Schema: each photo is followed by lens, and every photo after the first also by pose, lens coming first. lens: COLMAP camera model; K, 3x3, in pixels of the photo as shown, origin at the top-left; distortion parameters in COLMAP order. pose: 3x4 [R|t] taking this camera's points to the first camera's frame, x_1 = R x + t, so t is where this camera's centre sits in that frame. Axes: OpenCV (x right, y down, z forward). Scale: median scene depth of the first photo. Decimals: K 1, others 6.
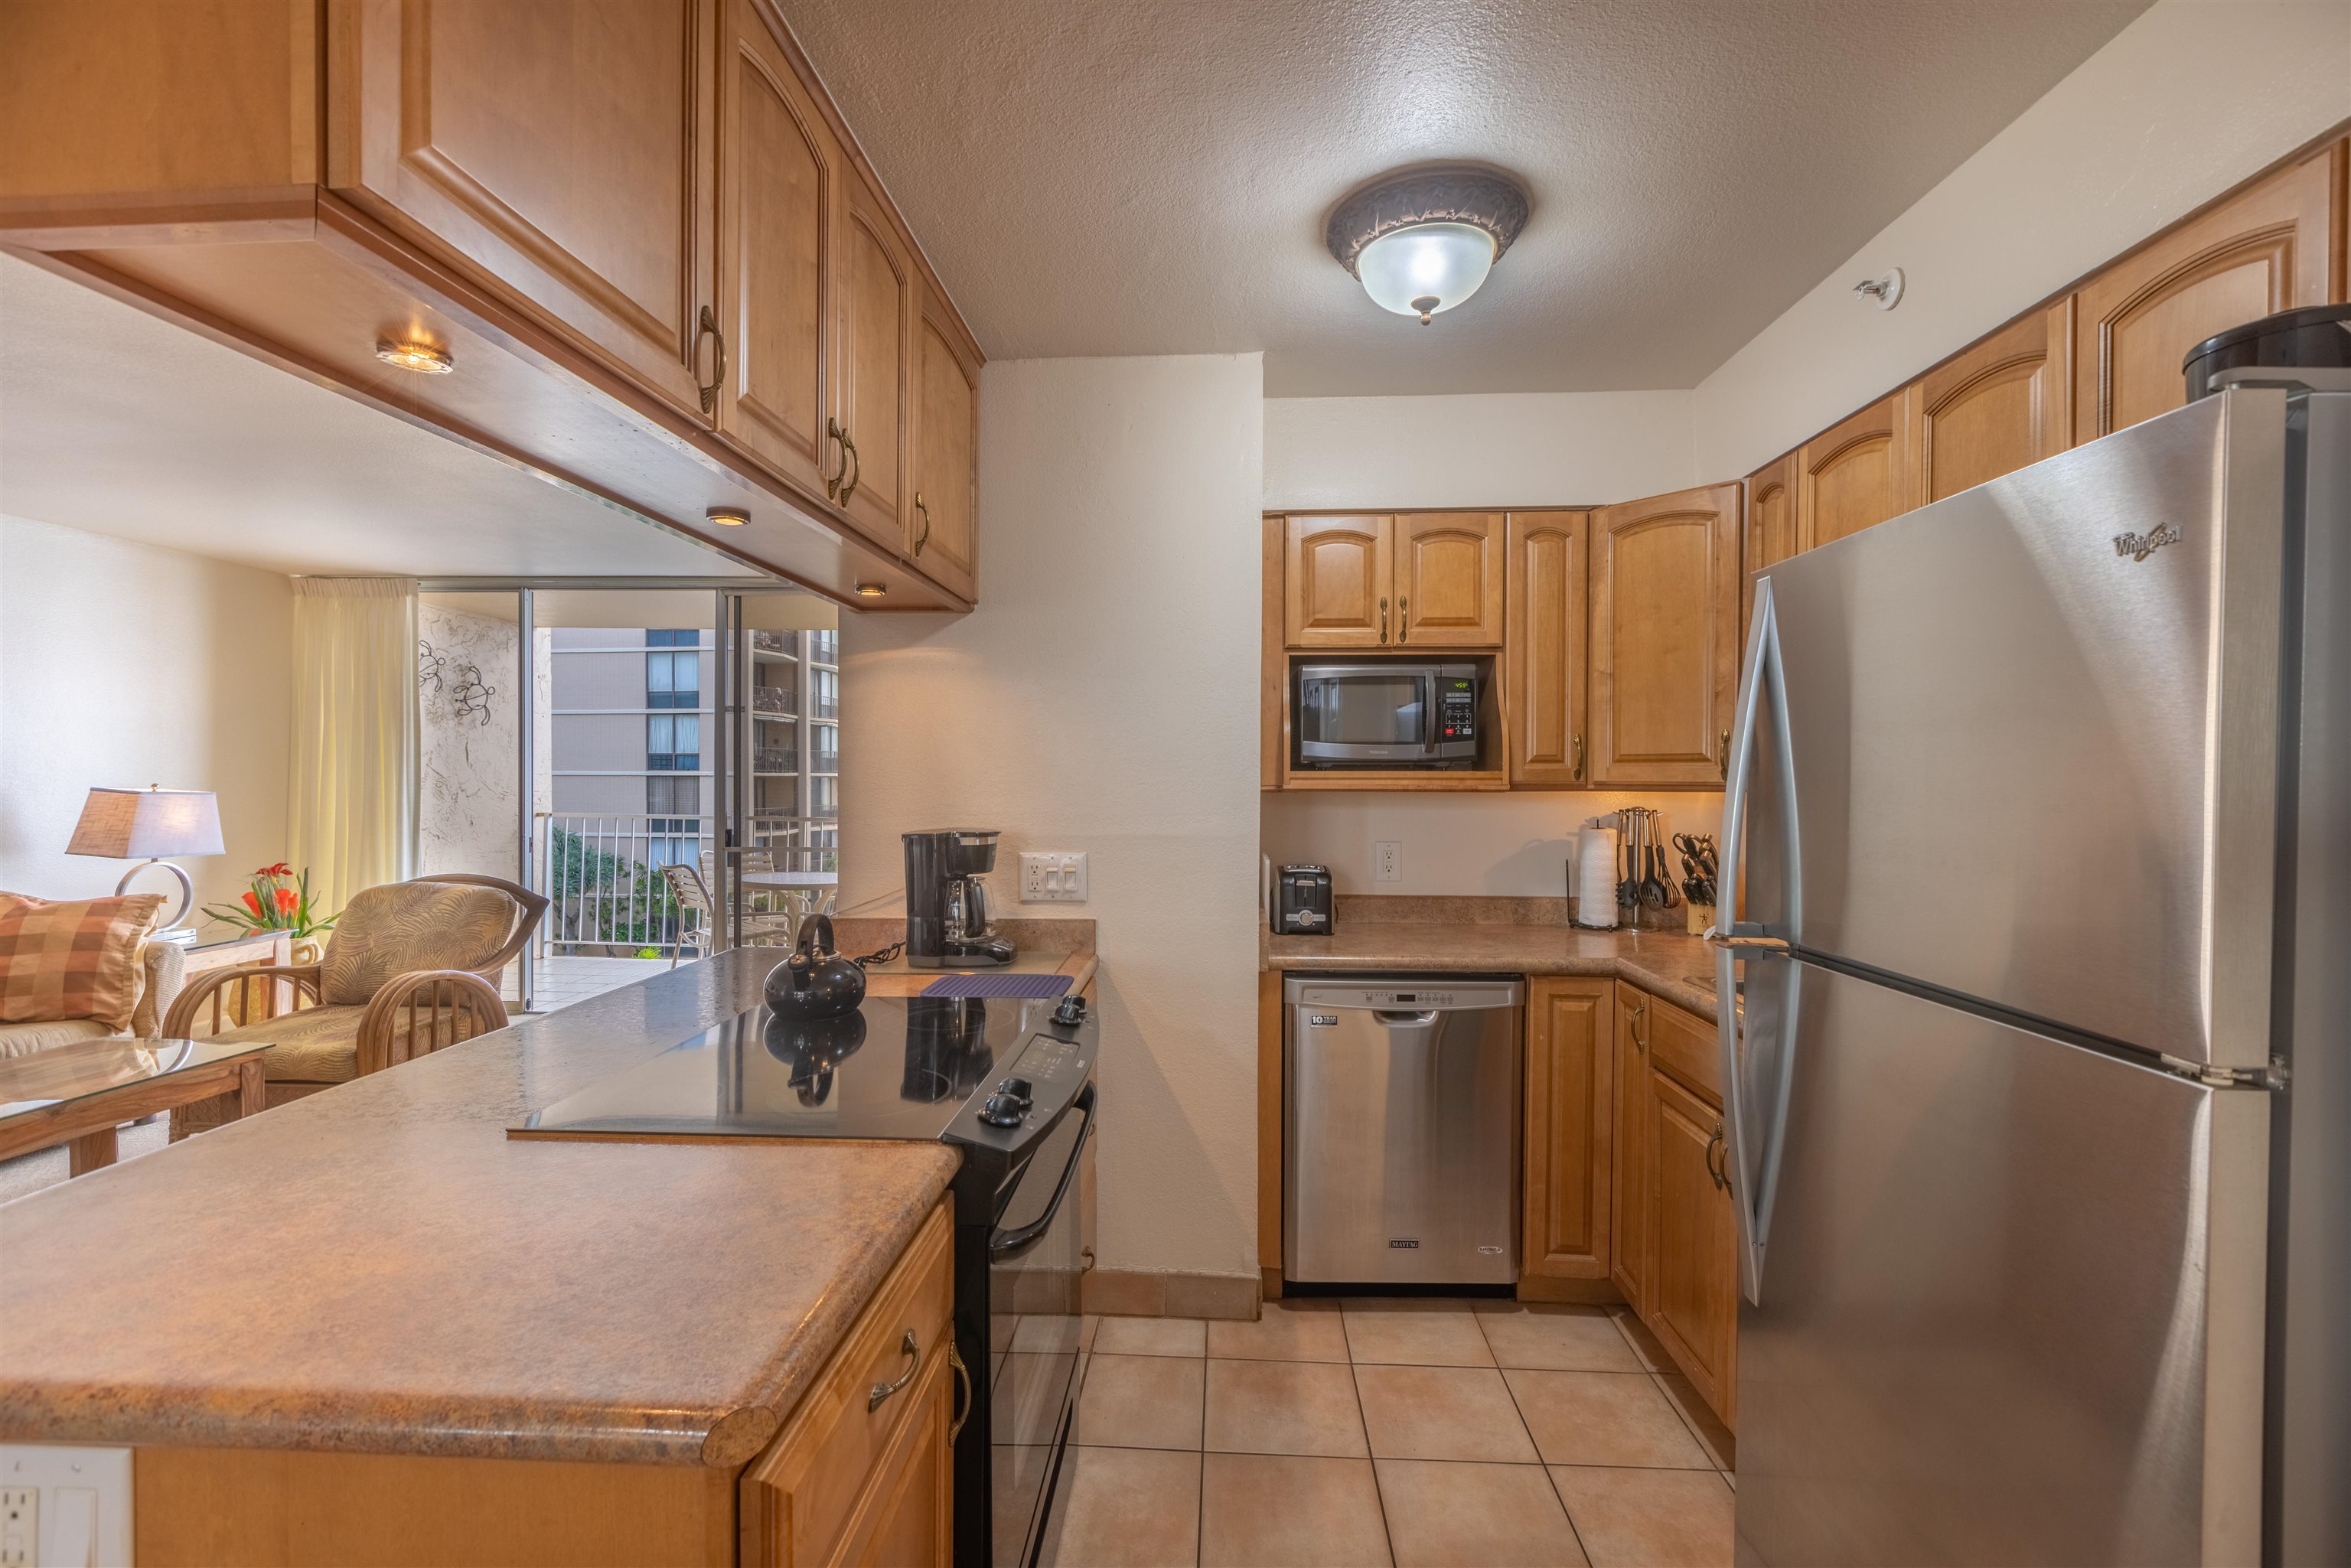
lens RADIAL K [[1040.6, 0, 1169.3], [0, 1040.6, 791.8], [0, 0, 1]] dist [0.003122, -0.000806]
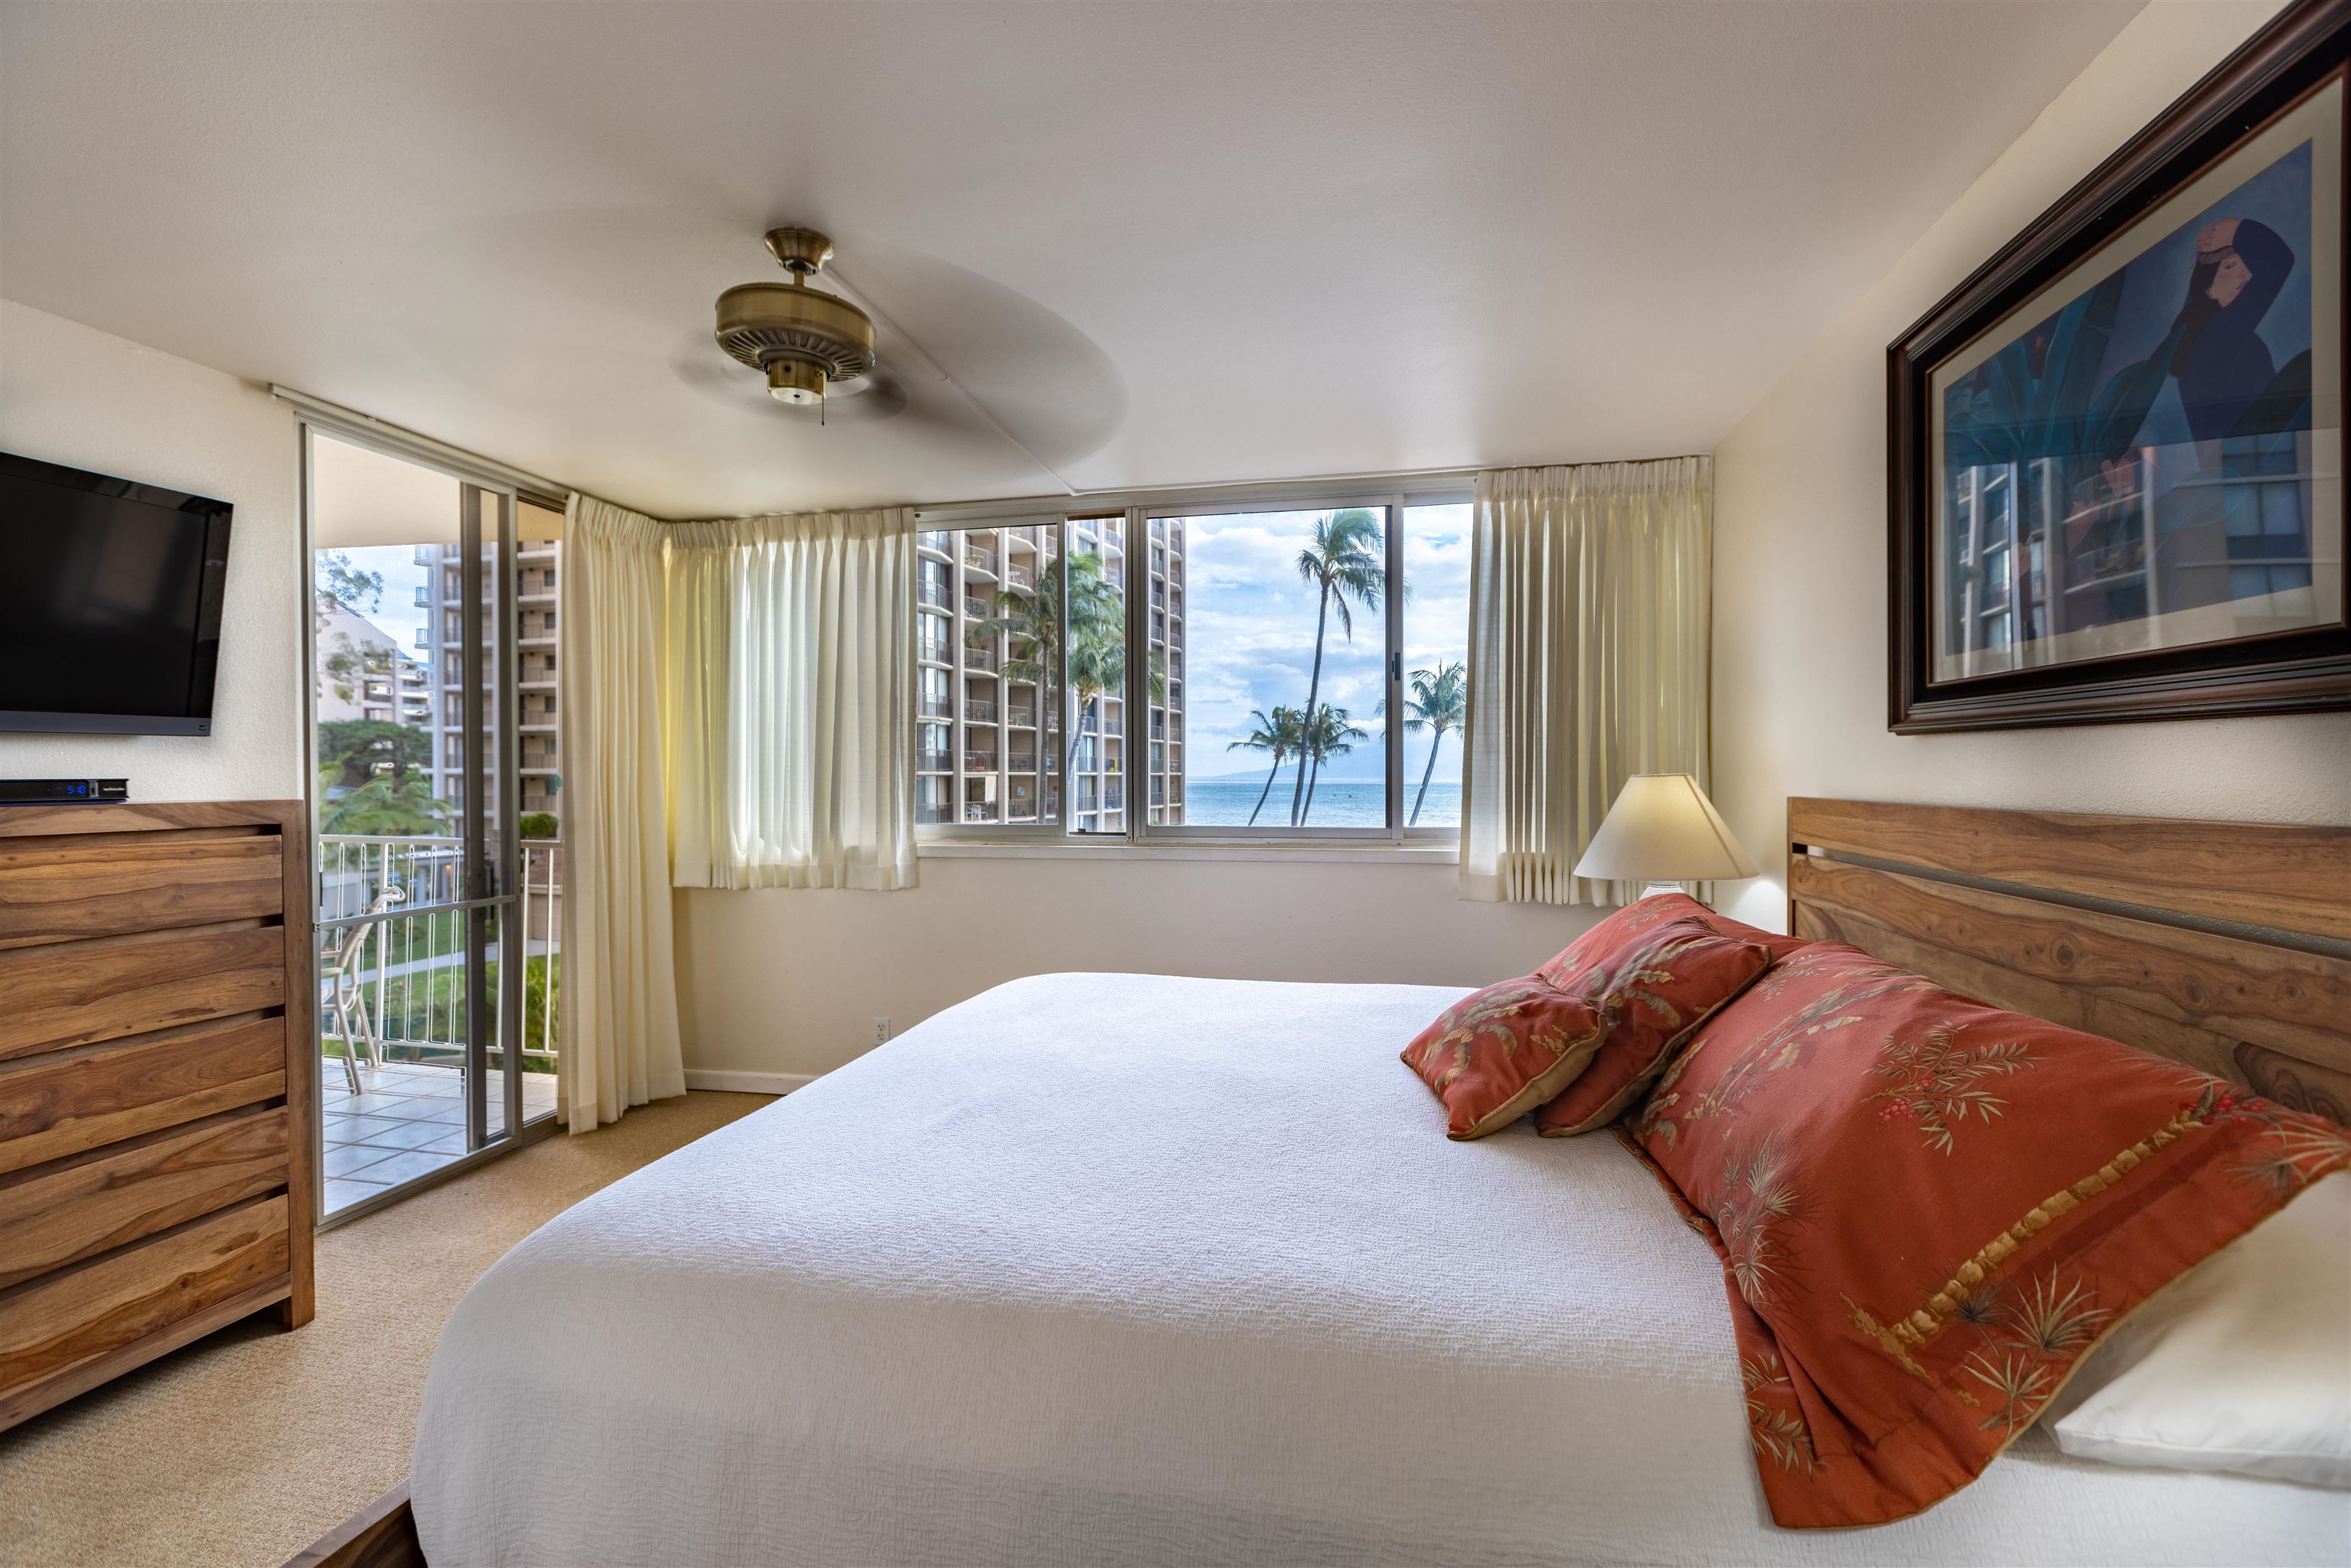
lens RADIAL K [[1040.6, 0, 1185.8], [0, 1040.6, 792.0], [0, 0, 1]] dist [0.003122, -0.000806]
pose [[0.989624, -0.002087, -0.143667, 0.759063], [0.002467, 0.999994, 0.002461, -0.007123], [0.143661, -0.002790, 0.989623, 1.038657]]
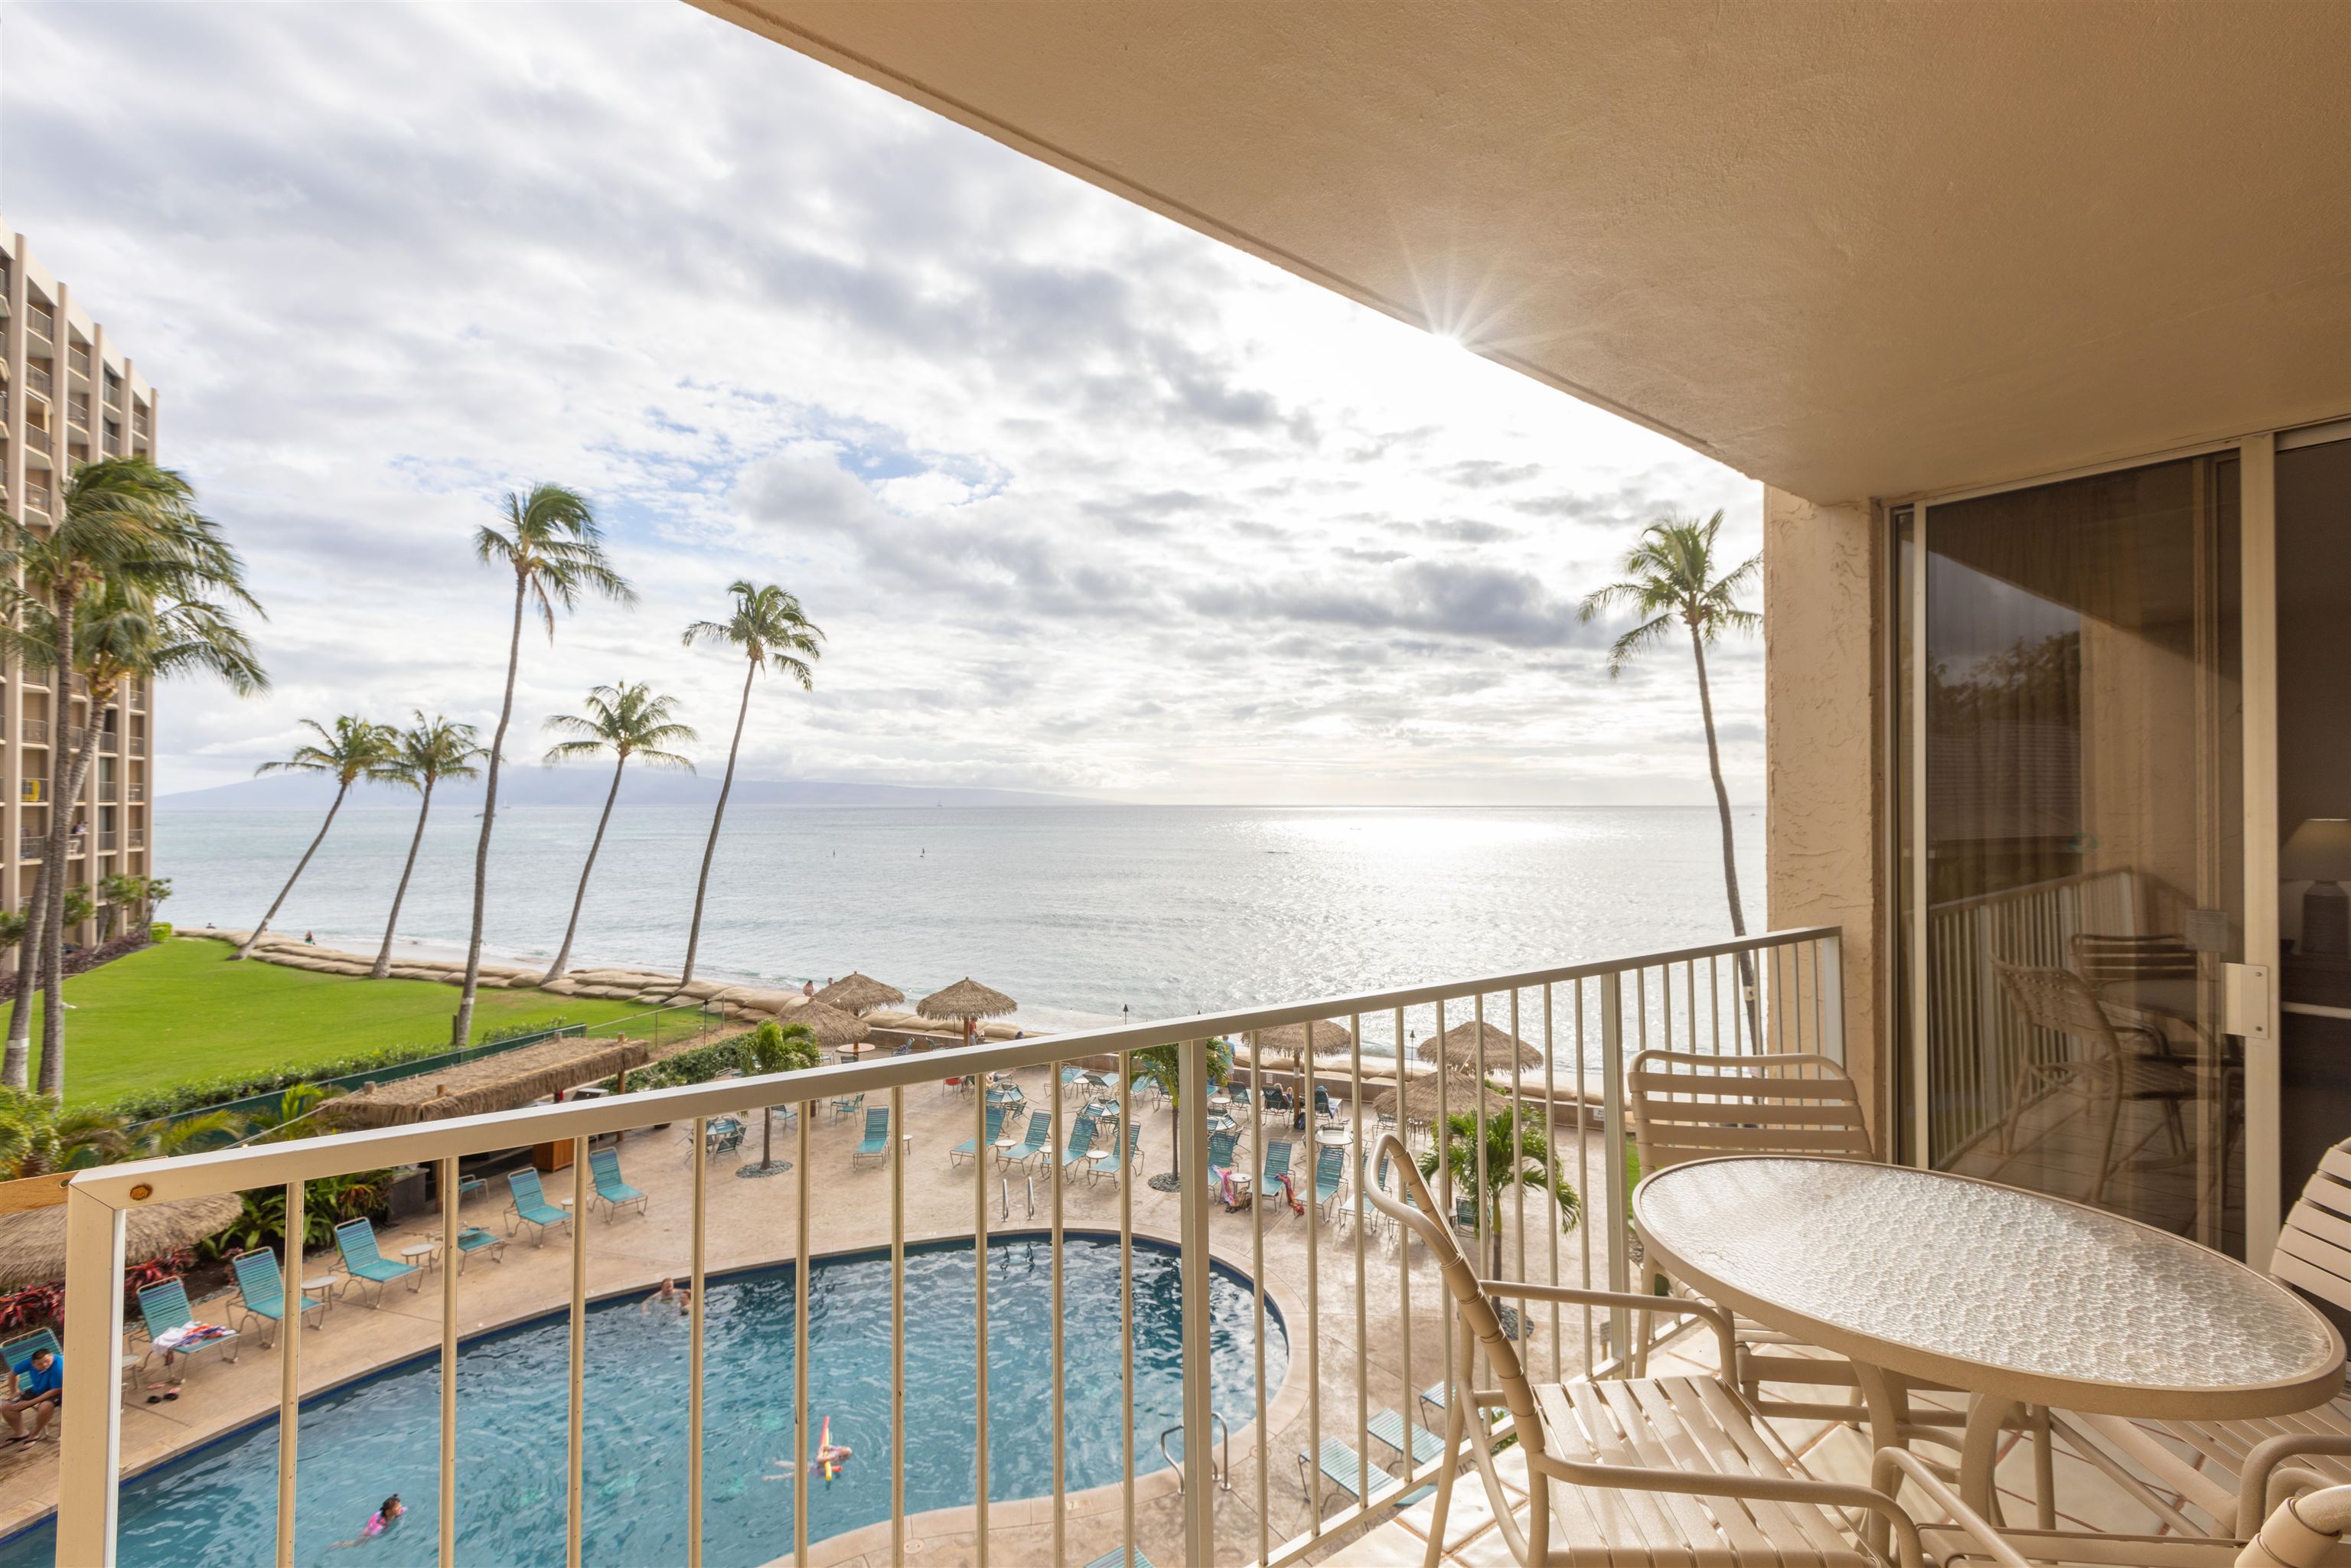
lens RADIAL K [[1040.6, 0, 1172.0], [0, 1040.6, 778.7], [0, 0, 1]] dist [0.003122, -0.000806]
pose [[0.760905, 0.007578, 0.648819, -1.429668], [0.014713, 0.999473, -0.028928, -0.054219], [-0.648696, 0.031558, 0.760393, 1.894558]]
